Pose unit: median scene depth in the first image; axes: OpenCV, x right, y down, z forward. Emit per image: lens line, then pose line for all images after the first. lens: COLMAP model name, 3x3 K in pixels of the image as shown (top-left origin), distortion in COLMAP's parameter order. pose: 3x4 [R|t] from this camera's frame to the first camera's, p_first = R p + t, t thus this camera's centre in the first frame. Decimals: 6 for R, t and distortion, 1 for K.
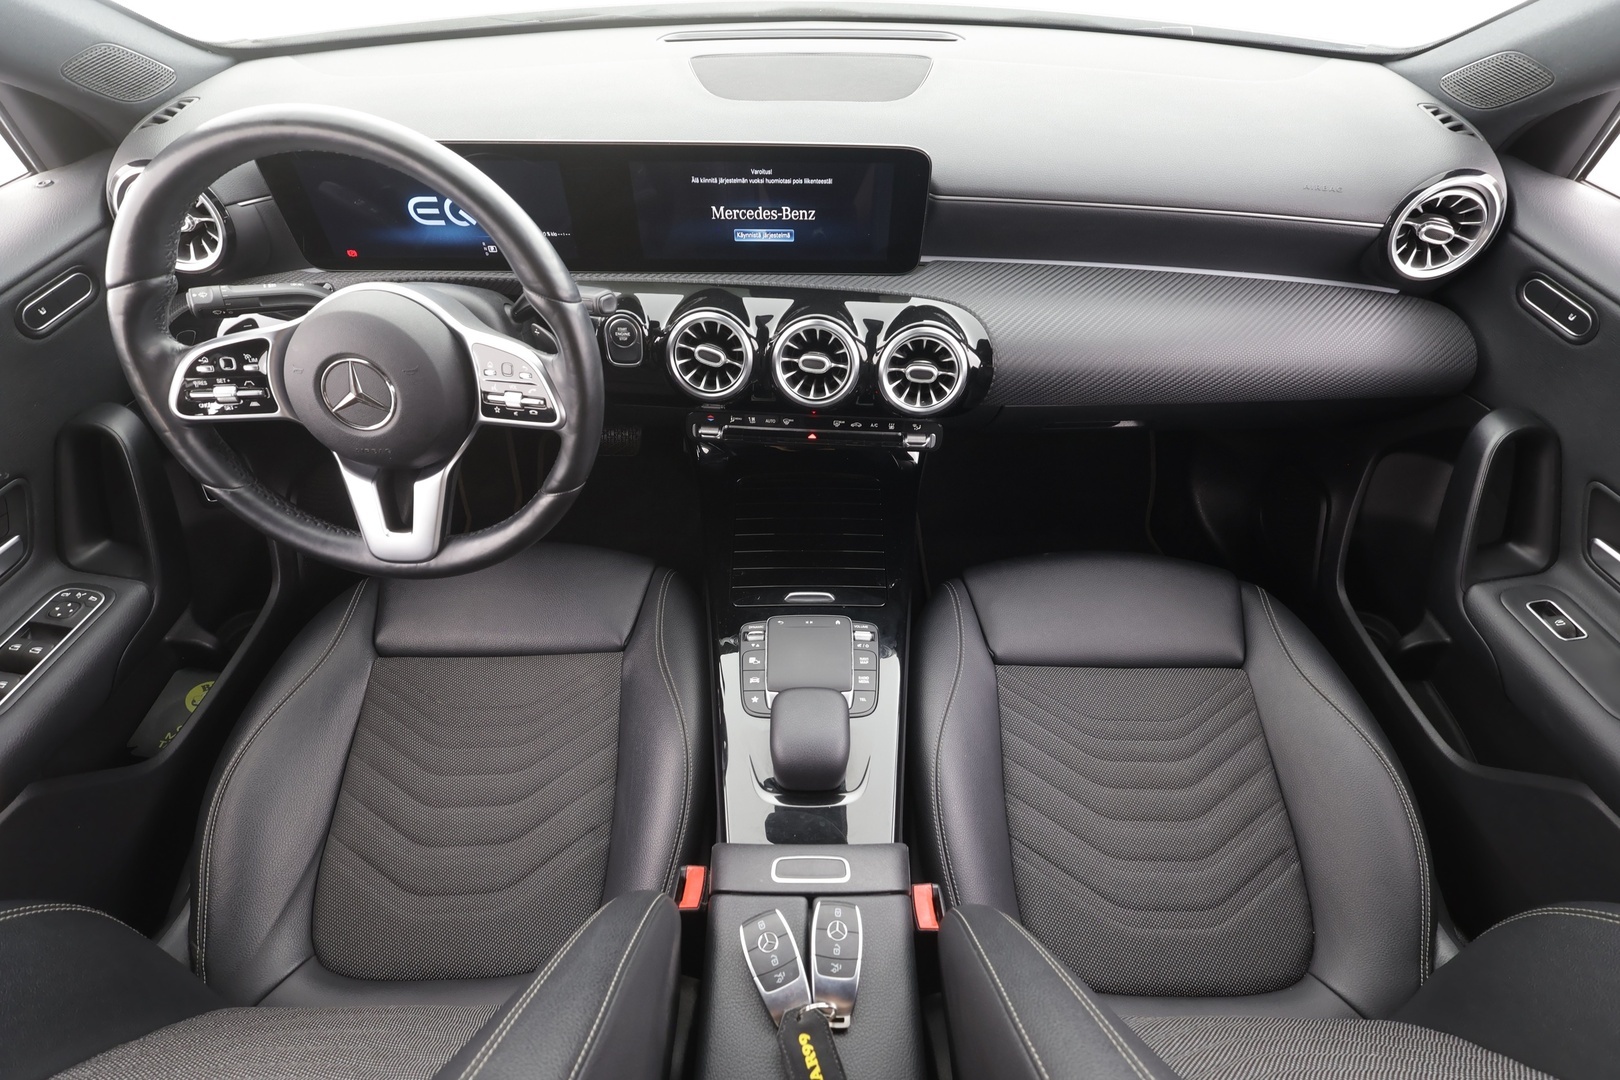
lens RADIAL K [[782.4, 0, 811.5], [0, 782.4, 546.7], [0, 0, 1]] dist [0.007905, 0.000621]
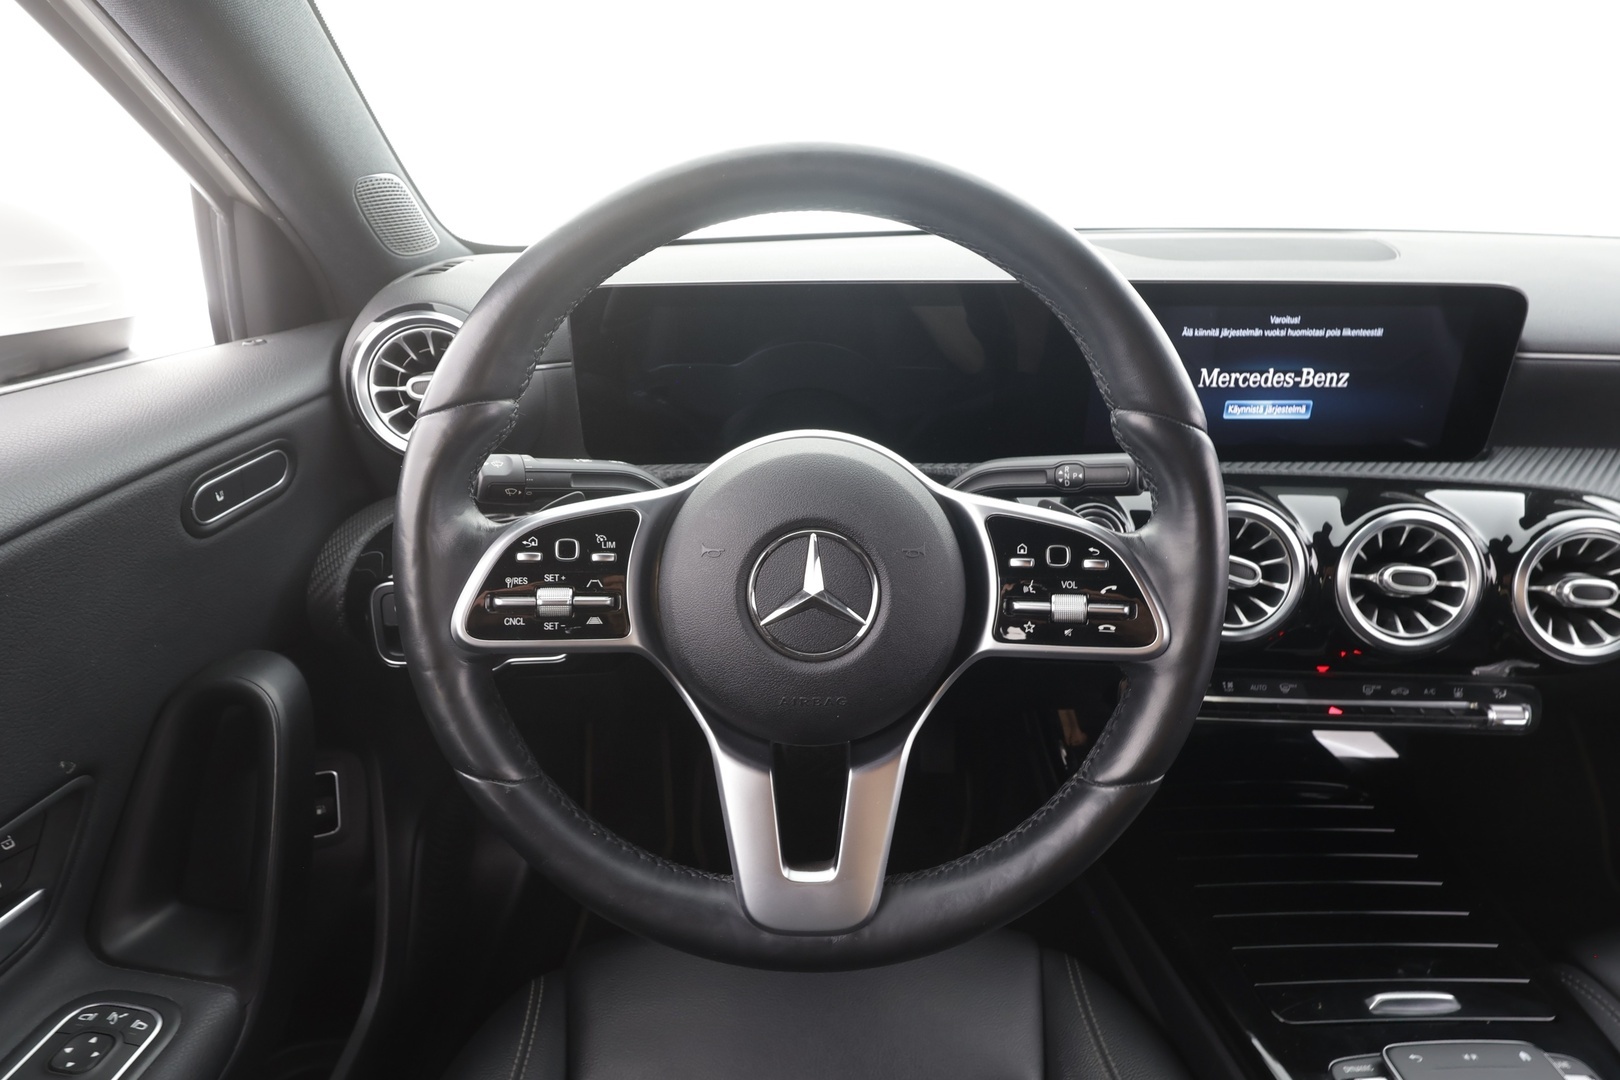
lens RADIAL K [[896.7, 0, 817.1], [0, 896.7, 533.0], [0, 0, 1]] dist [0.004539, 0.001043]
pose [[0.999843, -0.005850, 0.016754, -0.490418], [0.012198, 0.912259, -0.409433, 0.020257], [-0.012889, 0.409573, 0.912186, 0.344196]]
